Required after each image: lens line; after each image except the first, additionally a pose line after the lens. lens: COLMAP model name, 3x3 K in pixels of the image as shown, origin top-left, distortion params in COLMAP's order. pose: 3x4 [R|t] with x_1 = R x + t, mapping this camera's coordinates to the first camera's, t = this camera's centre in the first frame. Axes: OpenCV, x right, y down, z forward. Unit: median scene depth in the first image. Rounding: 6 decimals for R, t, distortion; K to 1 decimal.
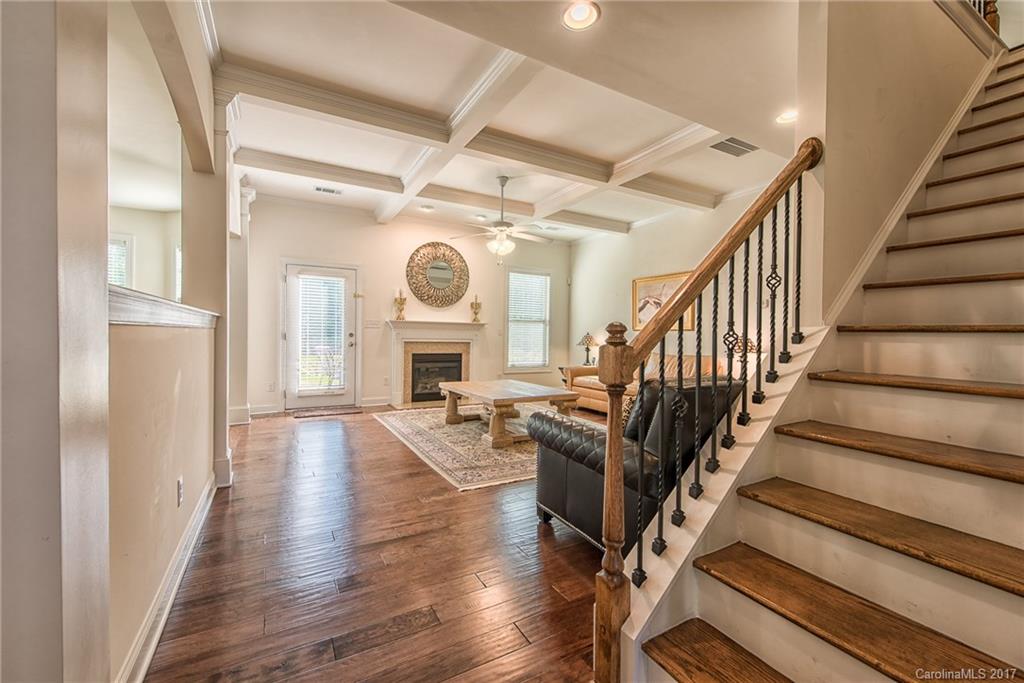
lens RADIAL K [[412.4, 0, 512.0], [0, 412.4, 341.5], [0, 0, 1]] dist [0.000401, 0.000015]
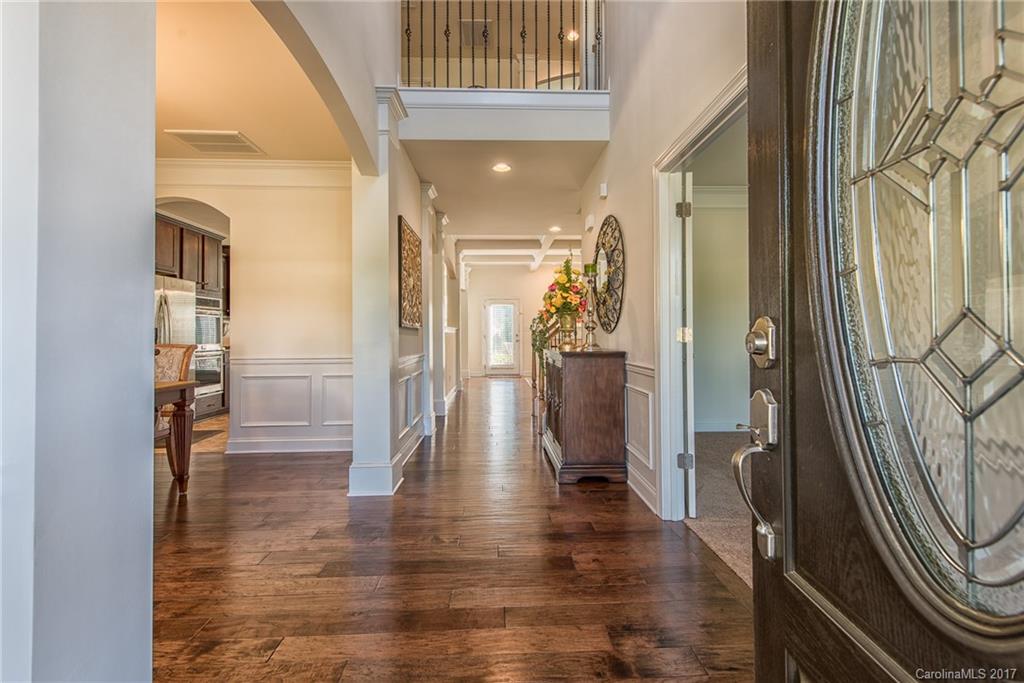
lens RADIAL K [[412.4, 0, 512.0], [0, 412.4, 341.5], [0, 0, 1]] dist [0.000401, 0.000015]
pose [[0.887369, -0.010410, -0.460943, 0.470076], [0.009465, 0.999946, -0.004361, 0.020693], [0.460963, -0.000493, 0.887419, -0.681723]]
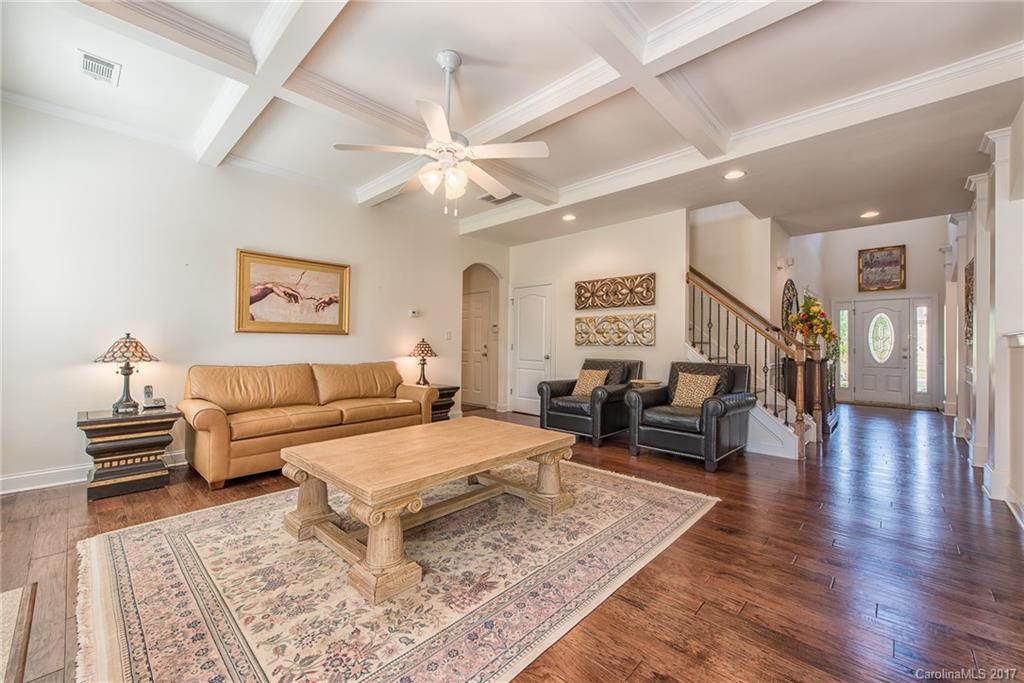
lens RADIAL K [[412.4, 0, 512.0], [0, 412.4, 341.5], [0, 0, 1]] dist [0.000401, 0.000015]
pose [[-0.291907, -0.011531, 0.956377, -0.750011], [0.003346, 0.999909, 0.013077, -0.033842], [-0.956441, 0.007017, -0.291842, 1.419460]]
